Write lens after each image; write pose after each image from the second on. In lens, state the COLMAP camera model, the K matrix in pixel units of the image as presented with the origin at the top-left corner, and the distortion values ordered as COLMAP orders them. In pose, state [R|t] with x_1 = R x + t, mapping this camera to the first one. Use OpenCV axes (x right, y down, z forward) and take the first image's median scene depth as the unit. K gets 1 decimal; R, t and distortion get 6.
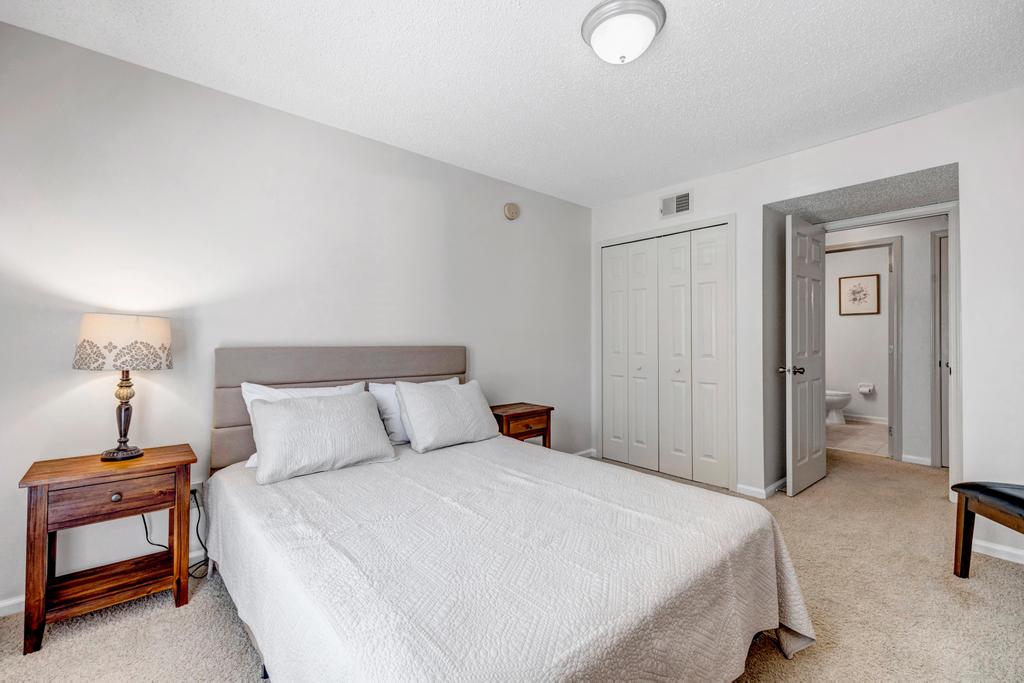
lens RADIAL K [[443.2, 0, 507.4], [0, 443.2, 337.0], [0, 0, 1]] dist [-0.000552, -0.000084]
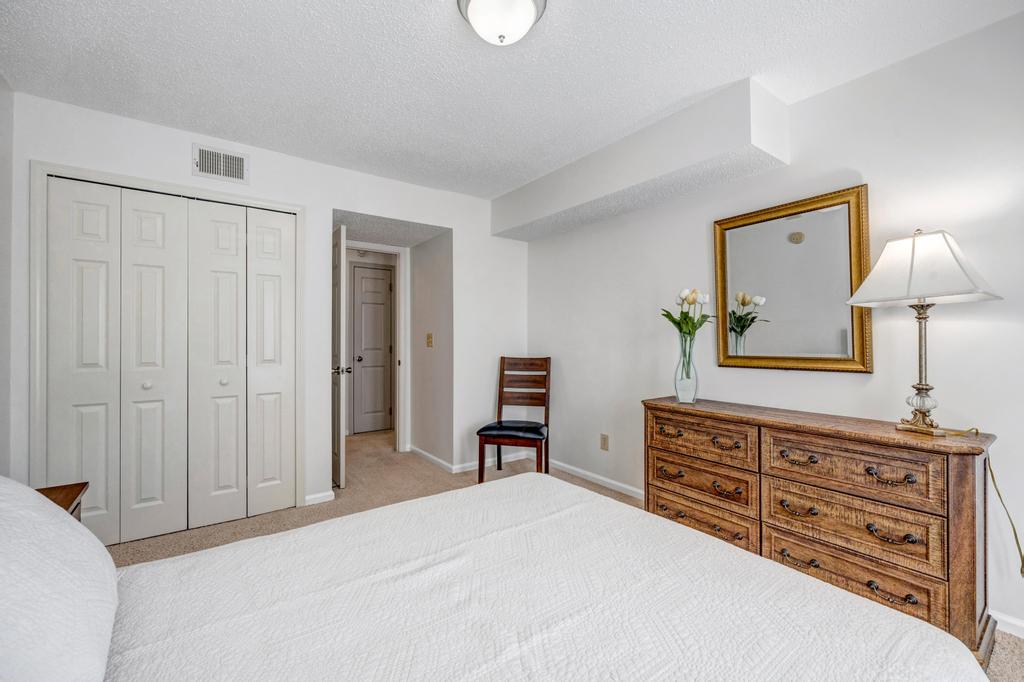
lens RADIAL K [[417.1, 0, 512.0], [0, 417.1, 341.0], [0, 0, 1]] dist [-0.000618, -0.000116]
pose [[0.075962, -0.004546, 0.997100, -0.313778], [-0.004832, 0.999976, 0.004928, -0.003497], [-0.997099, -0.005193, 0.075938, 0.481031]]
